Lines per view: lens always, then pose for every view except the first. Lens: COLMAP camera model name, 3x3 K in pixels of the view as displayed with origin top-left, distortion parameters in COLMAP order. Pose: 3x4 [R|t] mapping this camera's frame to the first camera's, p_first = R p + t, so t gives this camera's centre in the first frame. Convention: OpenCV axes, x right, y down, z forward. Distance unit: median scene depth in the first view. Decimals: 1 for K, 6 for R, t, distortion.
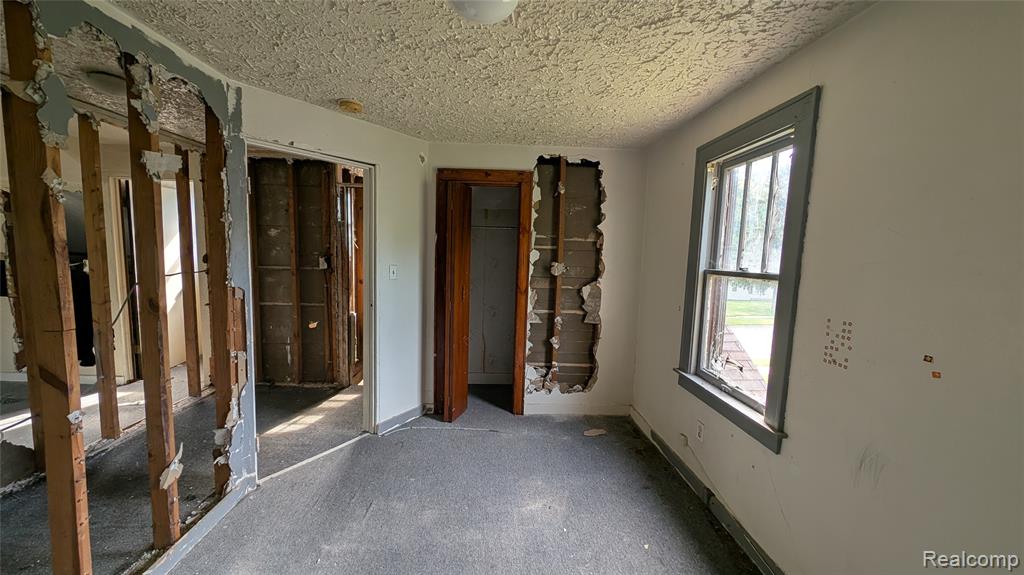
lens RADIAL K [[384.2, 0, 508.2], [0, 384.2, 290.2], [0, 0, 1]] dist [0.001638, -0.000068]
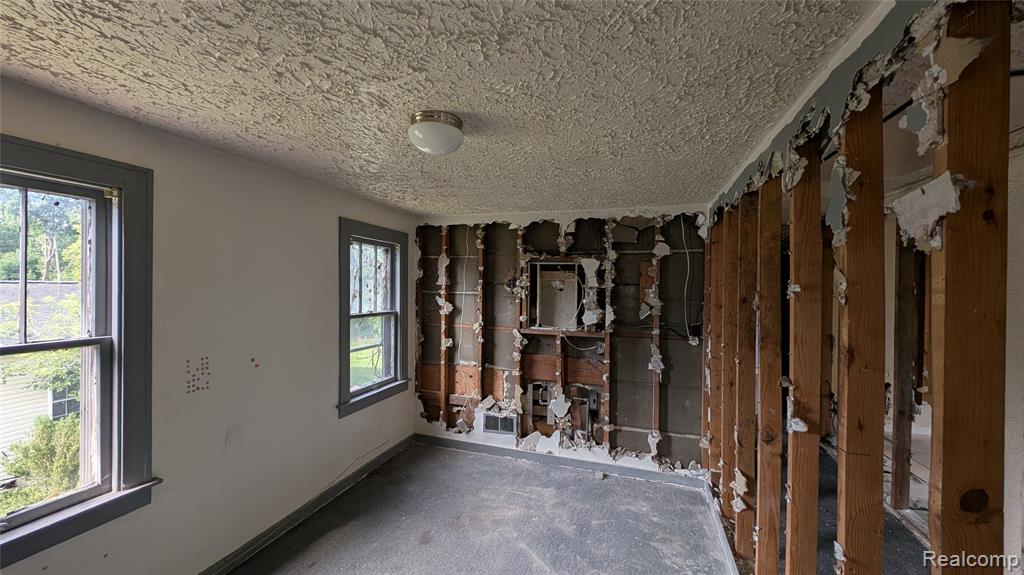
lens RADIAL K [[384.2, 0, 508.2], [0, 384.2, 290.2], [0, 0, 1]] dist [0.001638, -0.000068]
pose [[-0.933548, -0.044414, 0.355689, -0.592673], [-0.004689, 0.993722, 0.111777, -0.288134], [-0.358421, 0.102682, -0.927896, 1.637397]]
